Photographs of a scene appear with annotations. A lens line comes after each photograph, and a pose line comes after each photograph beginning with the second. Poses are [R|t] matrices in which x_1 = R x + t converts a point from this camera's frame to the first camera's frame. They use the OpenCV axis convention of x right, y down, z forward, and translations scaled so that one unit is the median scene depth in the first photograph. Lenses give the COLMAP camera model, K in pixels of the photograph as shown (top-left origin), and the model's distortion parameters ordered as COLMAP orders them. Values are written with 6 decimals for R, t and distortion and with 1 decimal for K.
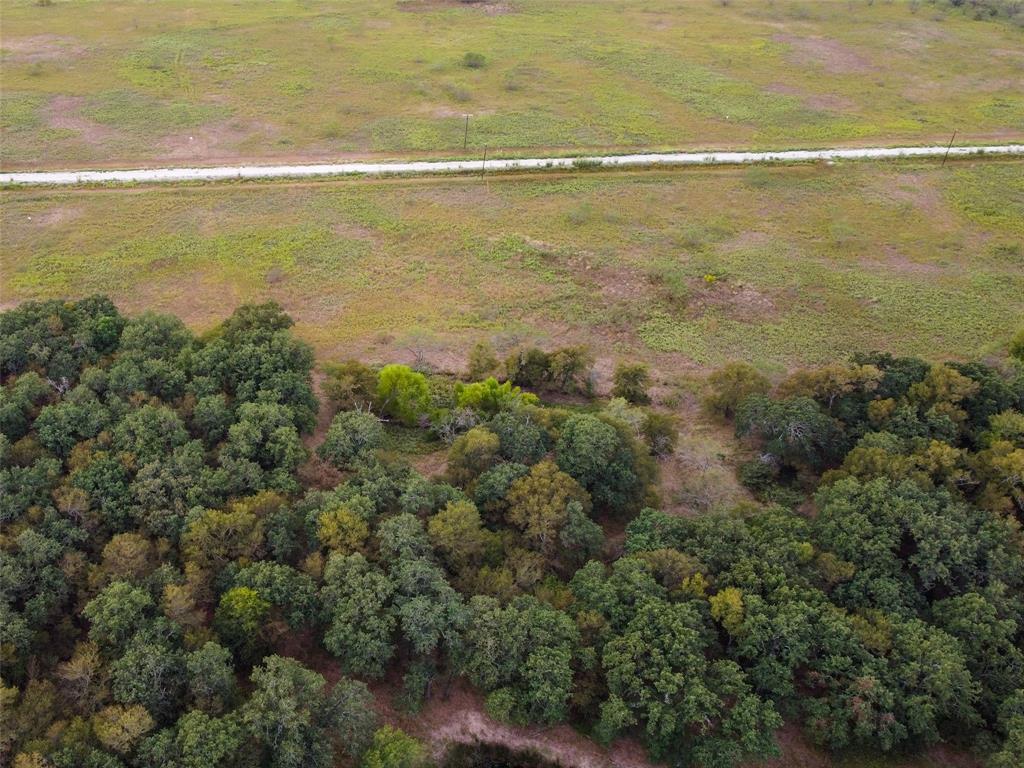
lens RADIAL K [[1020.8, 0, 341.1], [0, 1020.8, 382.6], [0, 0, 1]] dist [-0.000756, 0.000000]
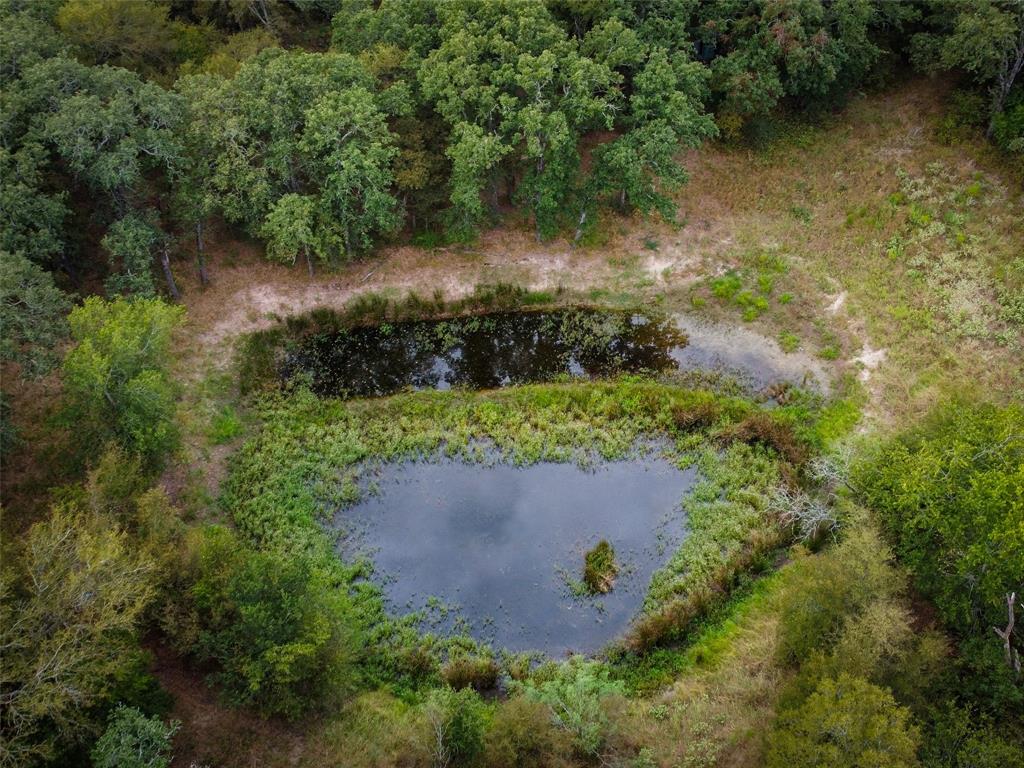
lens RADIAL K [[1020.8, 0, 516.9], [0, 1020.8, 385.7], [0, 0, 1]] dist [-0.000756, 0.000000]
pose [[0.849473, -0.386873, 0.358783, 0.024334], [0.311618, 0.916582, 0.250541, 0.289688], [-0.425781, -0.101024, 0.899169, 0.420530]]
